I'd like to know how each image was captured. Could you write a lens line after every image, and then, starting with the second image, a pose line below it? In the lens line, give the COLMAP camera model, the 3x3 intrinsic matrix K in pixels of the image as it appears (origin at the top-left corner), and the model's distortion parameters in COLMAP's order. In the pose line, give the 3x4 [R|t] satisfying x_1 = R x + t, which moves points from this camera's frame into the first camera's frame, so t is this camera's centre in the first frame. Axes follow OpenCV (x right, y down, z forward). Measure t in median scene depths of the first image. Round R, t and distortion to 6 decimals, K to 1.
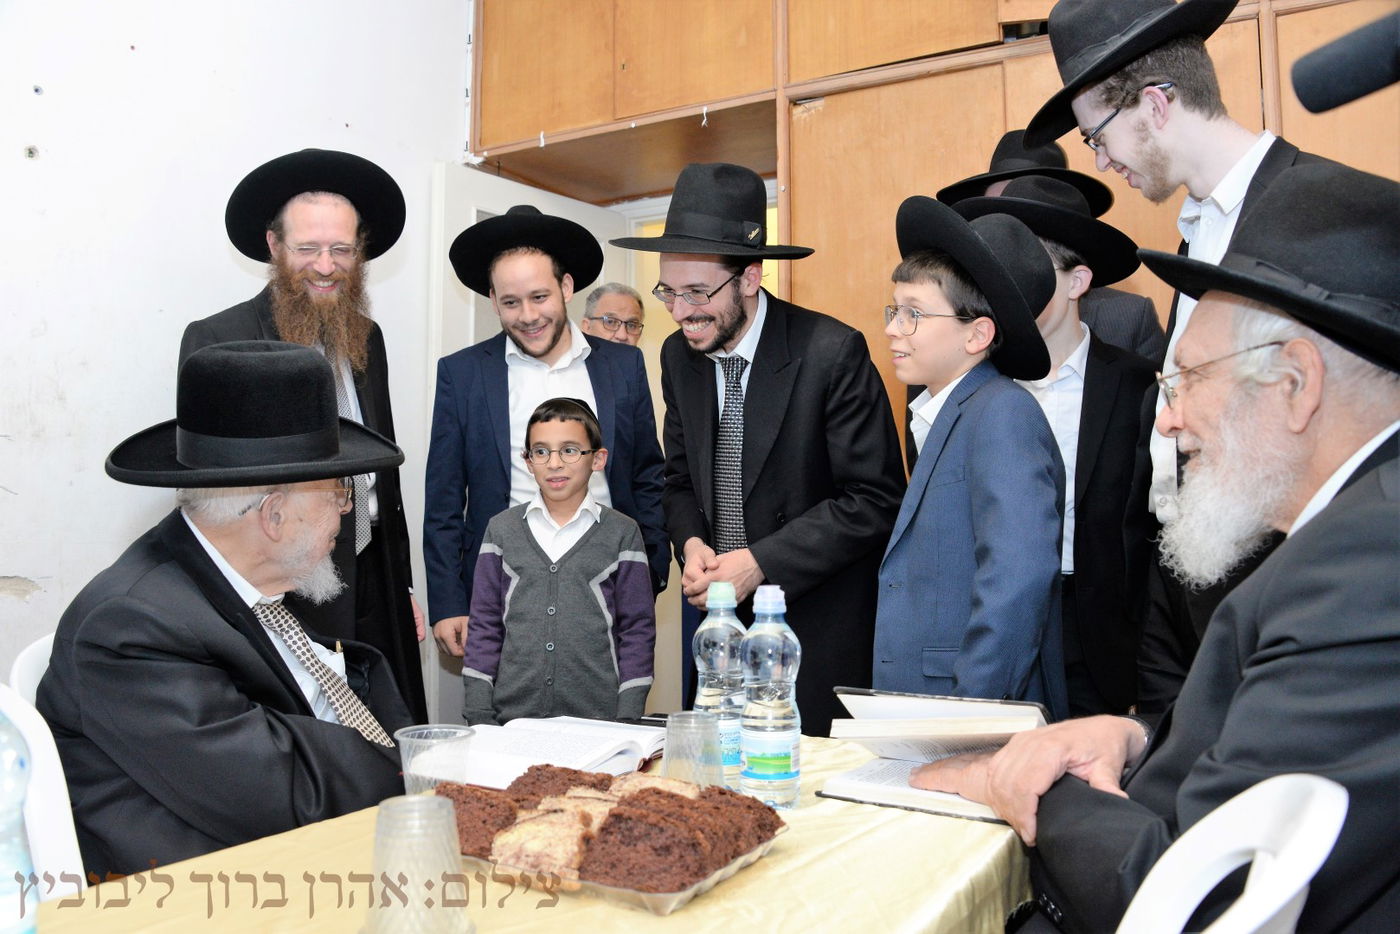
lens RADIAL K [[1128.7, 0, 700.0], [0, 1128.7, 467.0], [0, 0, 1]] dist [-0.002495, -0.000937]
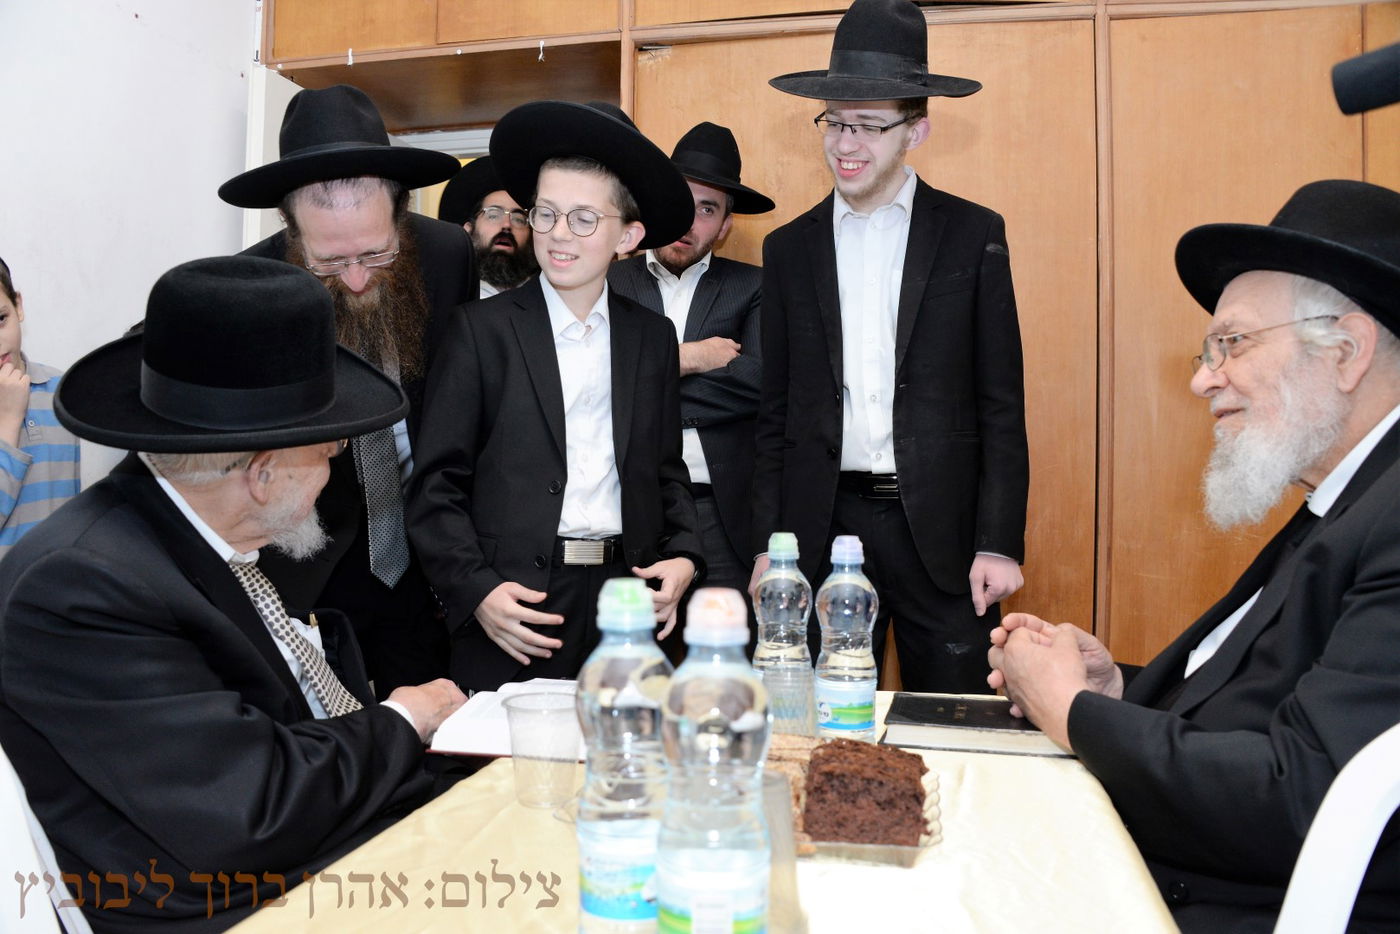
lens RADIAL K [[1128.4, 0, 700.0], [0, 1128.4, 467.0], [0, 0, 1]] dist [-0.001188, -0.068130]
pose [[0.955133, 0.004827, 0.296139, -0.315753], [-0.016036, 0.999243, 0.035435, 0.010130], [-0.295744, -0.038594, 0.954487, 0.082807]]
